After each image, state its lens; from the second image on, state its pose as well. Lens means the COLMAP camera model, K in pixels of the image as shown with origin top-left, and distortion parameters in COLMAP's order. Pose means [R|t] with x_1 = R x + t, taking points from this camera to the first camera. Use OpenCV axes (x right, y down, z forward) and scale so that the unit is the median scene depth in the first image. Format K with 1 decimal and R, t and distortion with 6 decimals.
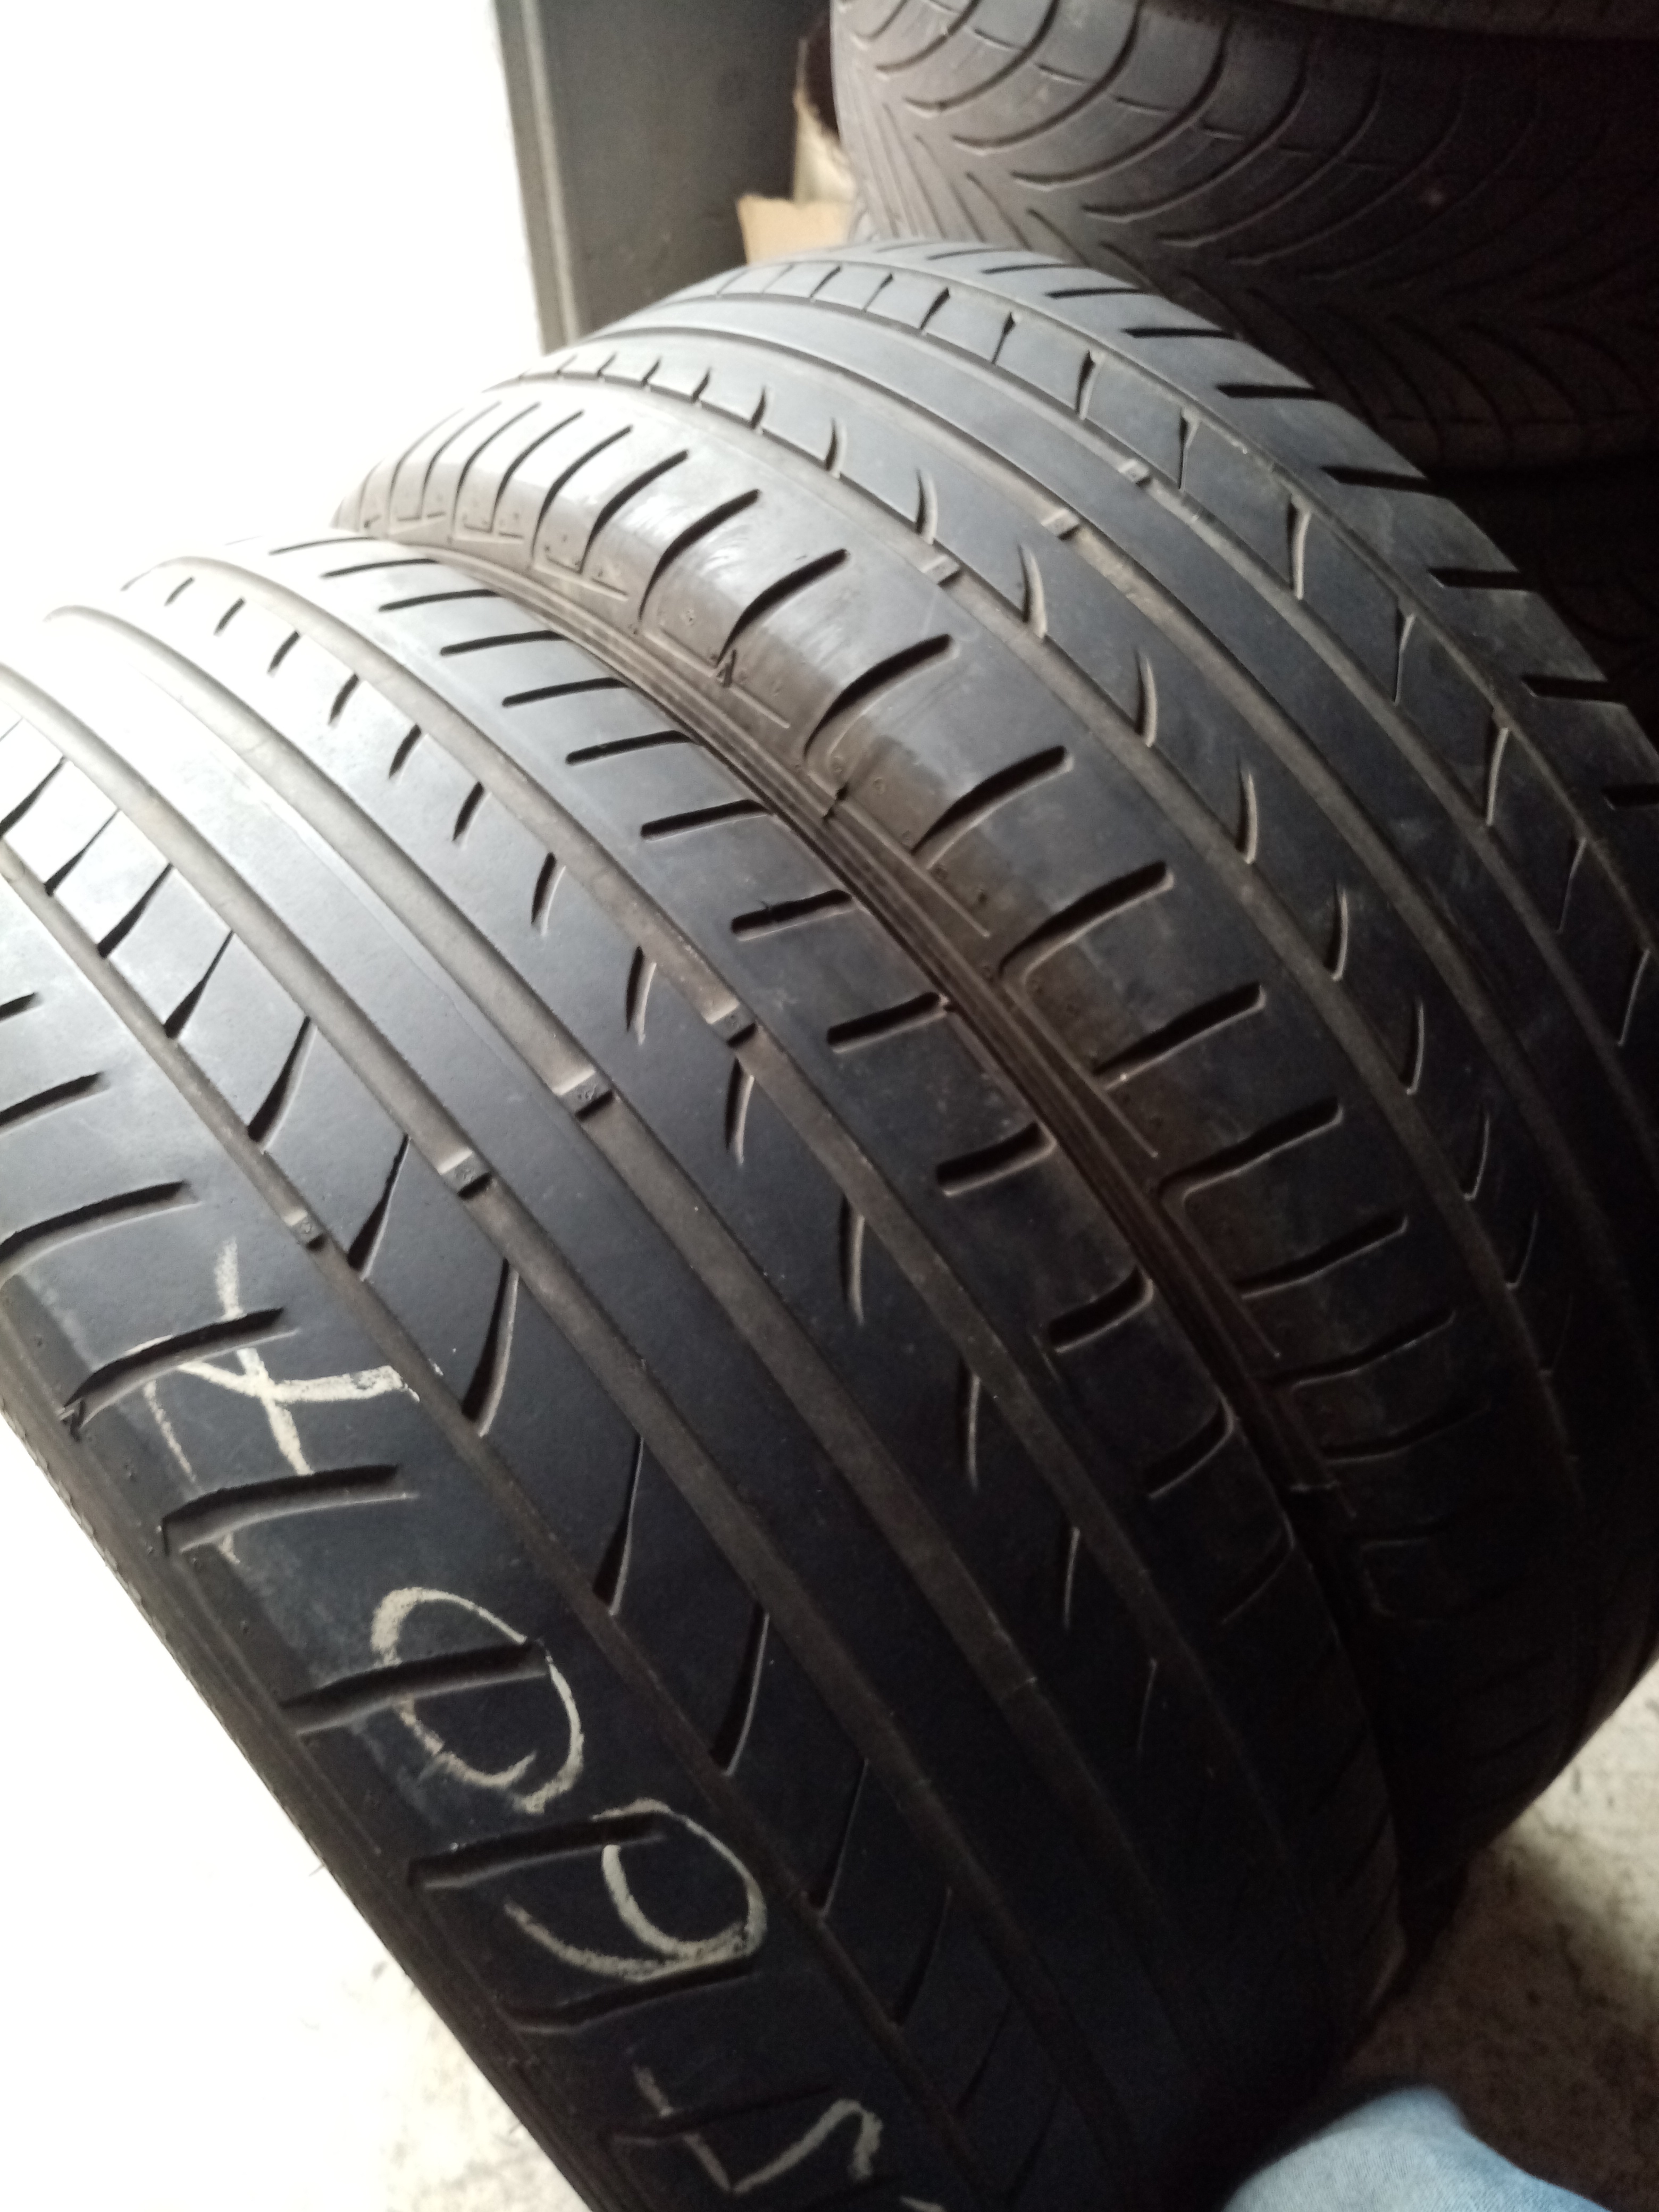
lens RADIAL K [[1775.3, 0, 829.5], [0, 1775.3, 1106.0], [0, 0, 1]] dist [0.008379, -0.061461]
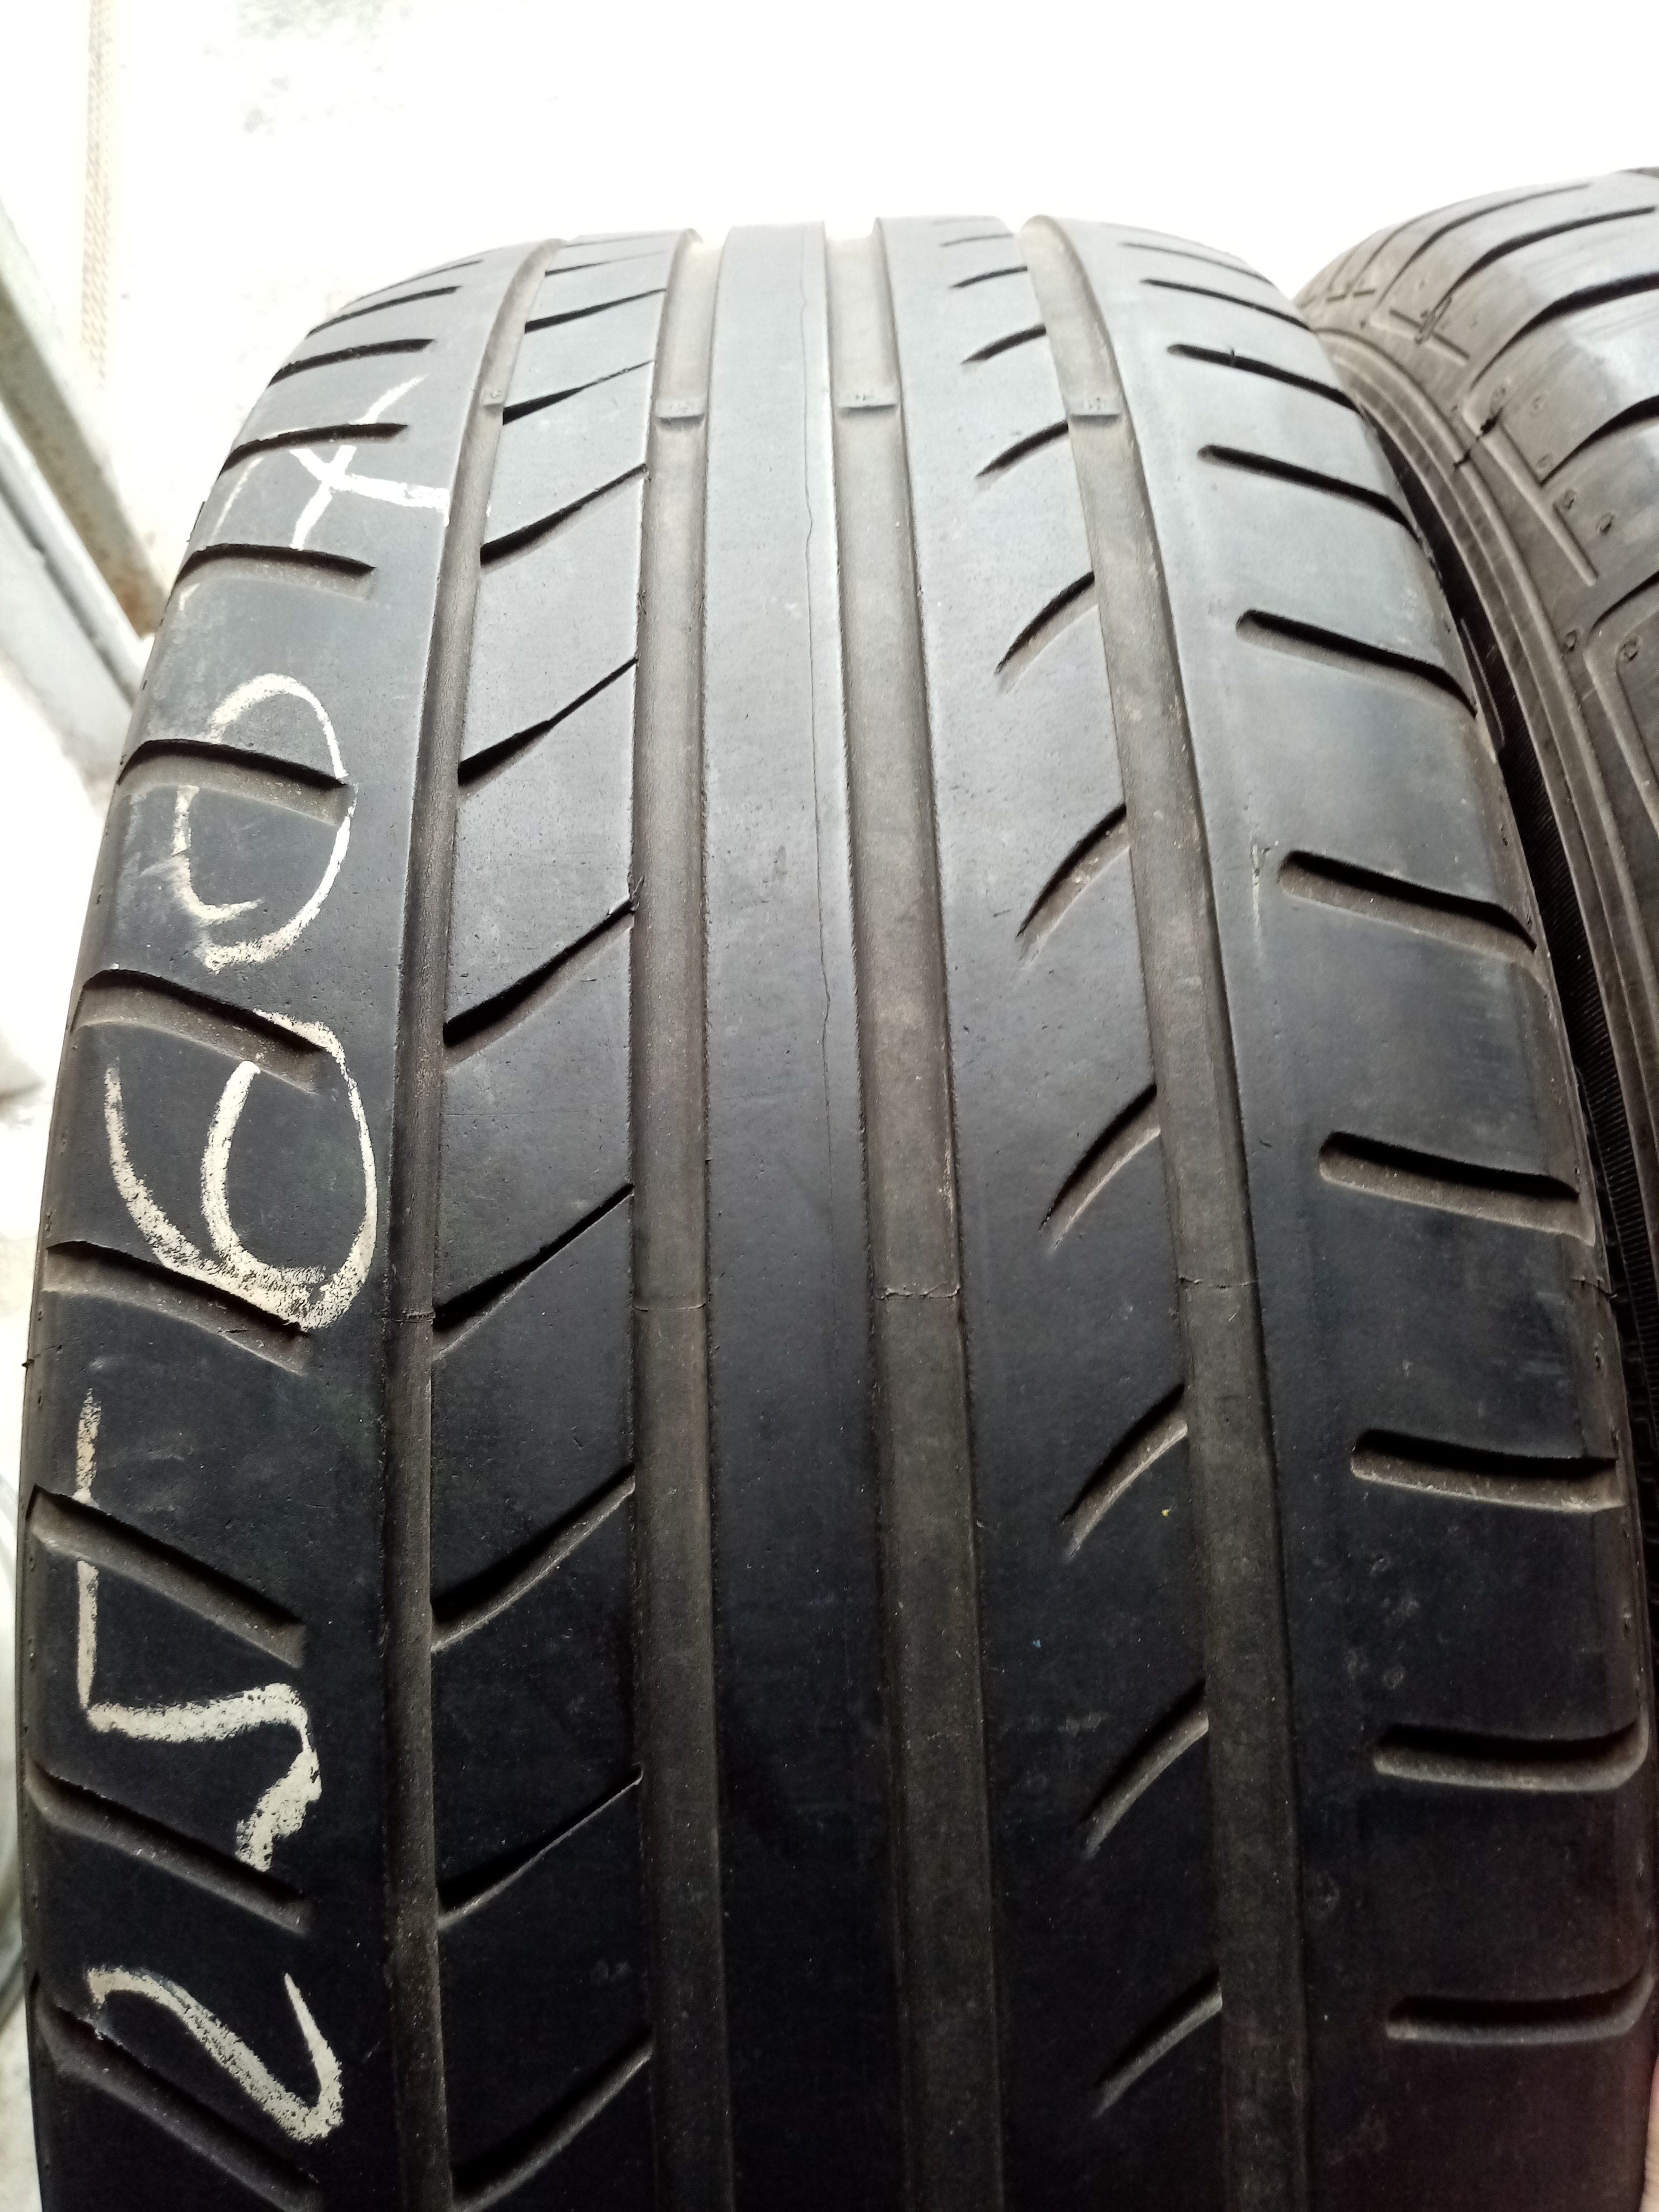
lens RADIAL K [[1775.3, 0, 829.5], [0, 1775.3, 1106.0], [0, 0, 1]] dist [0.008379, -0.061461]
pose [[0.759568, 0.337584, -0.555962, 0.423282], [-0.513234, 0.836157, -0.193473, 0.447413], [0.399558, 0.432295, 0.808378, 0.545989]]
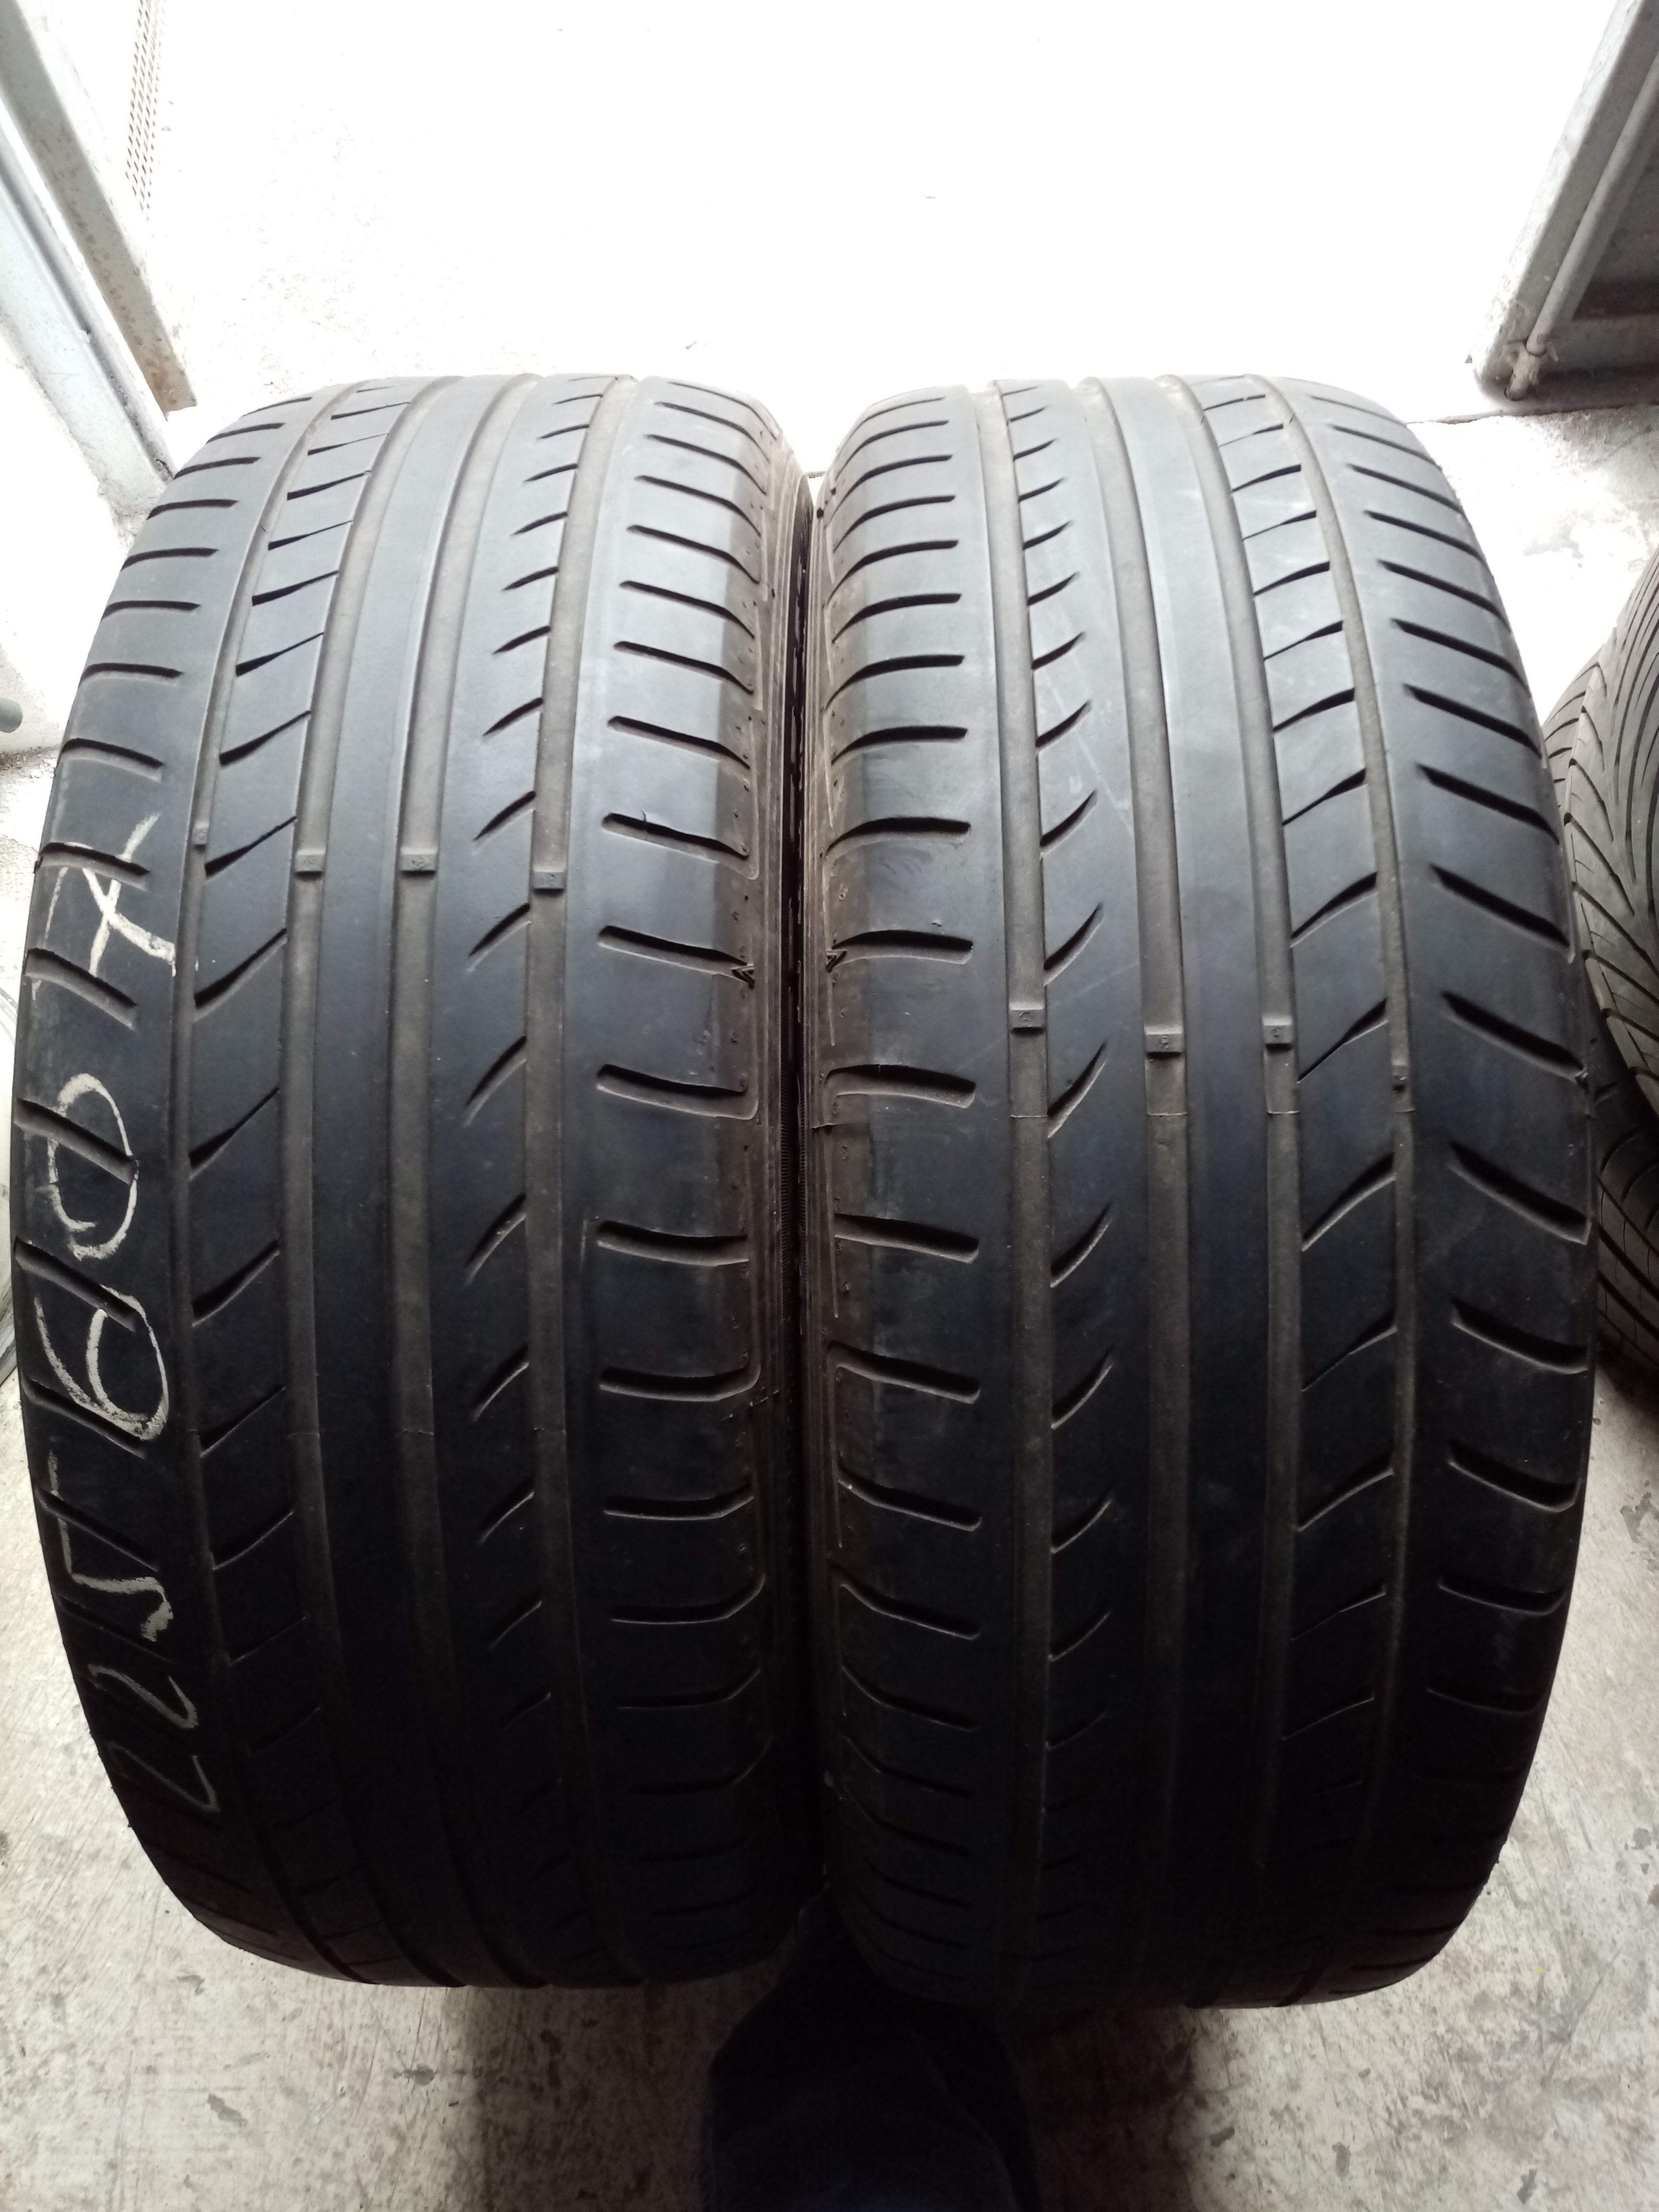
lens RADIAL K [[1775.3, 0, 829.5], [0, 1775.3, 1106.0], [0, 0, 1]] dist [0.008379, -0.061461]
pose [[0.744511, 0.559497, -0.364234, 0.729349], [-0.533758, 0.826554, 0.178635, -0.278863], [0.401005, 0.061417, 0.914015, -0.071327]]
